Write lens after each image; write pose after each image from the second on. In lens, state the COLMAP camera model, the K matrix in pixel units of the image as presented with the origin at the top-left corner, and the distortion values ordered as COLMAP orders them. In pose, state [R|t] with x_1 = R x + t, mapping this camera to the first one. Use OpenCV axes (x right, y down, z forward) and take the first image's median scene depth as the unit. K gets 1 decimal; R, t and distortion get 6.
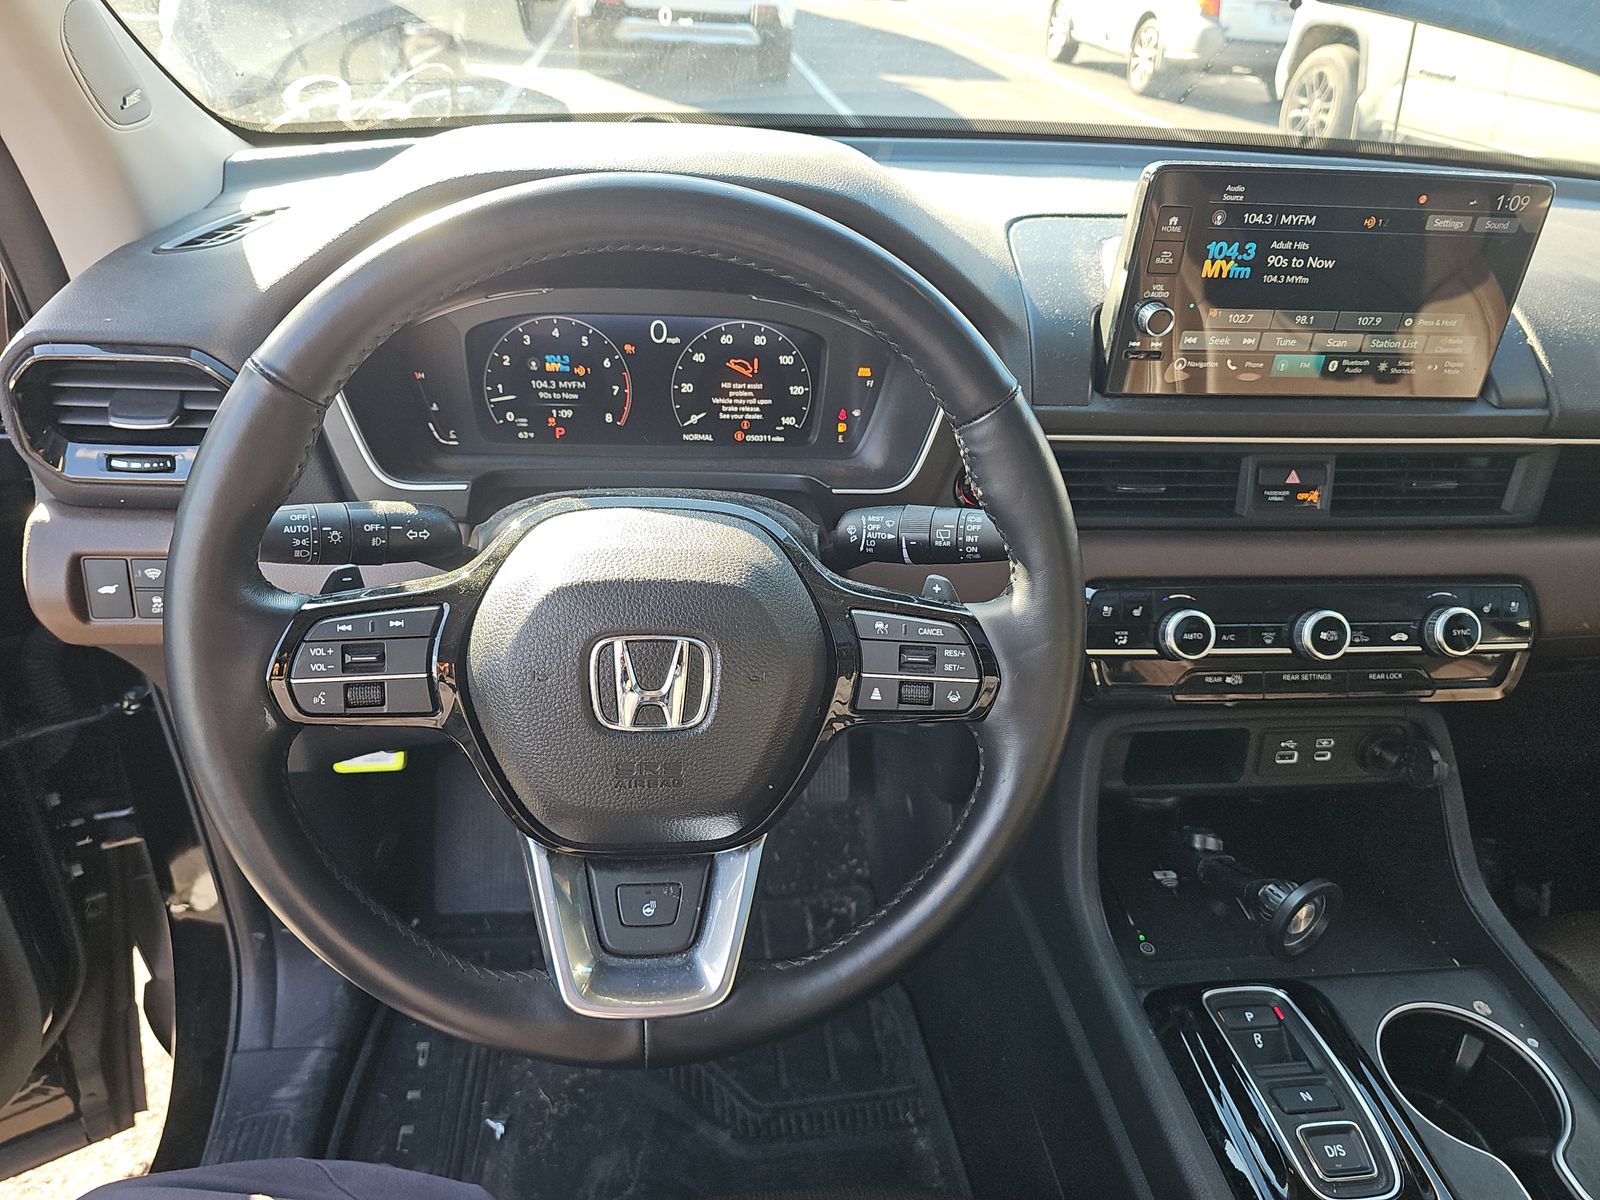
lens RADIAL K [[1060.0, 0, 791.7], [0, 1060.0, 595.2], [0, 0, 1]] dist [0.038629, -0.039635]
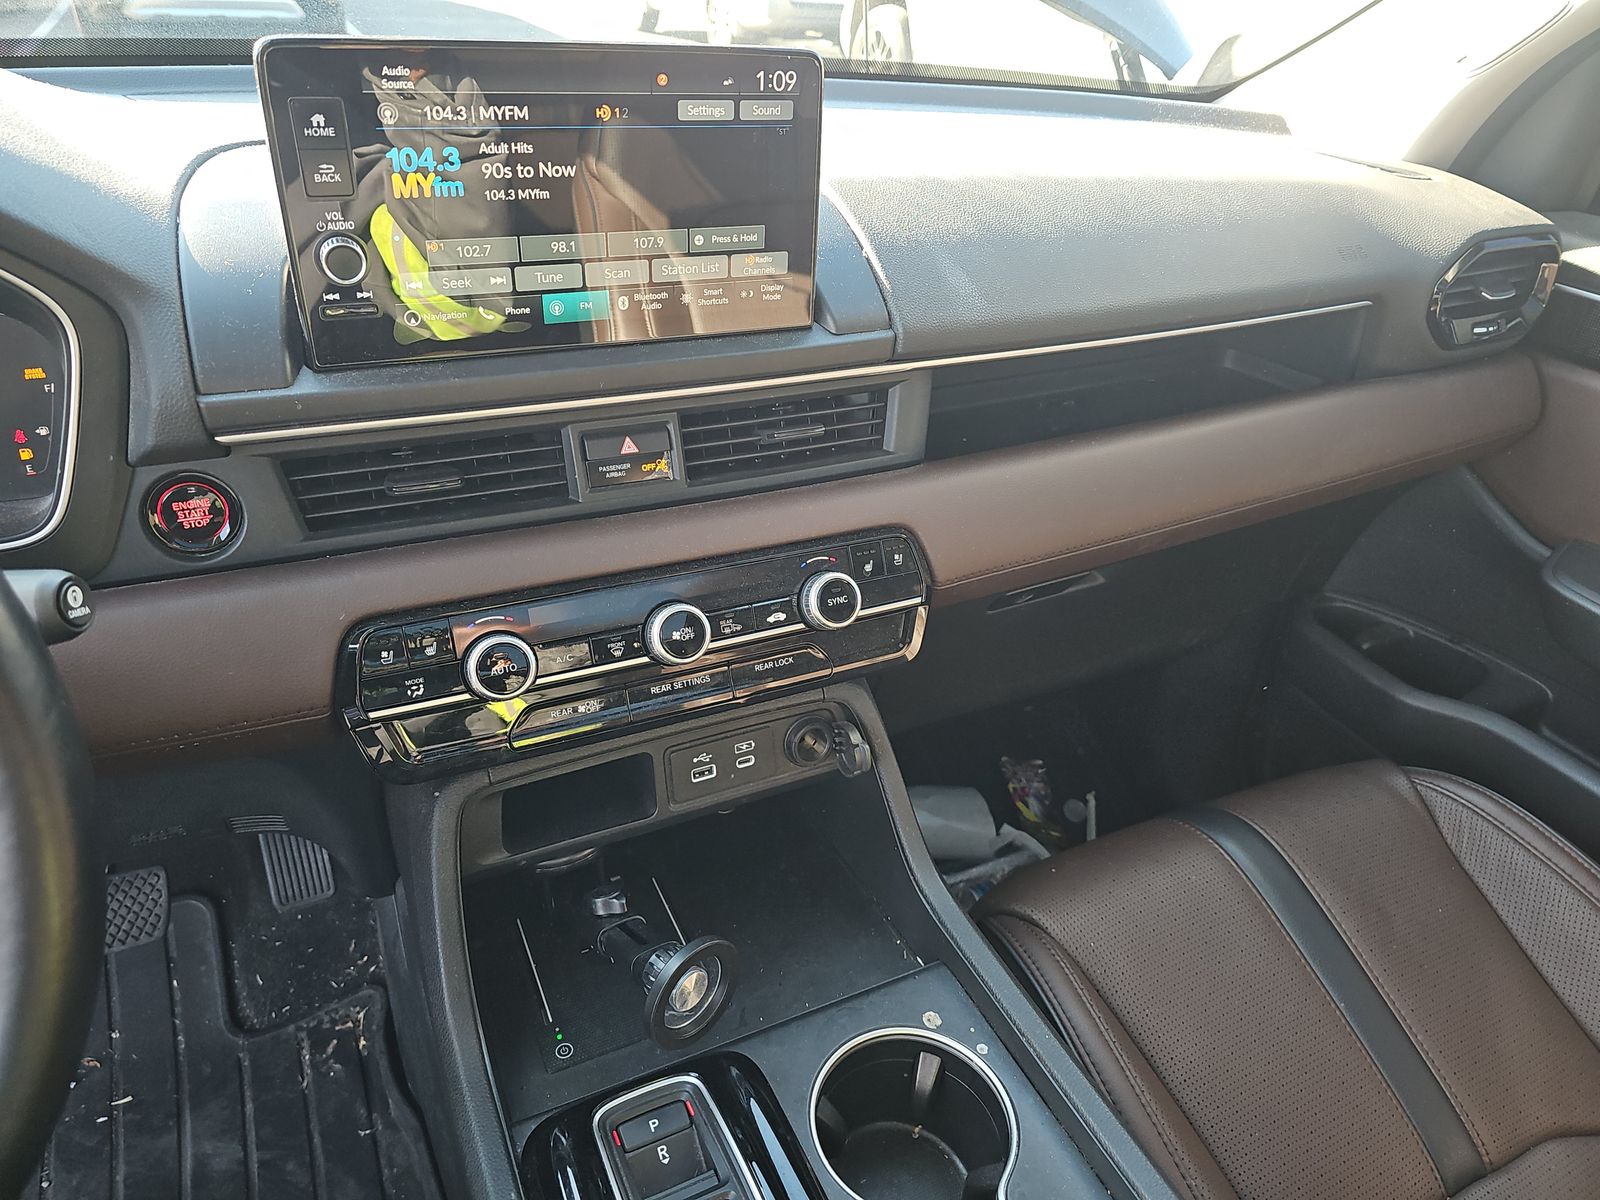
lens RADIAL K [[1060.0, 0, 794.6], [0, 1060.0, 605.9], [0, 0, 1]] dist [0.038629, -0.039635]
pose [[0.945341, -0.176668, 0.274079, 0.353180], [0.169430, 0.984270, 0.050059, -0.009345], [-0.278611, -0.000885, 0.960403, 0.191009]]
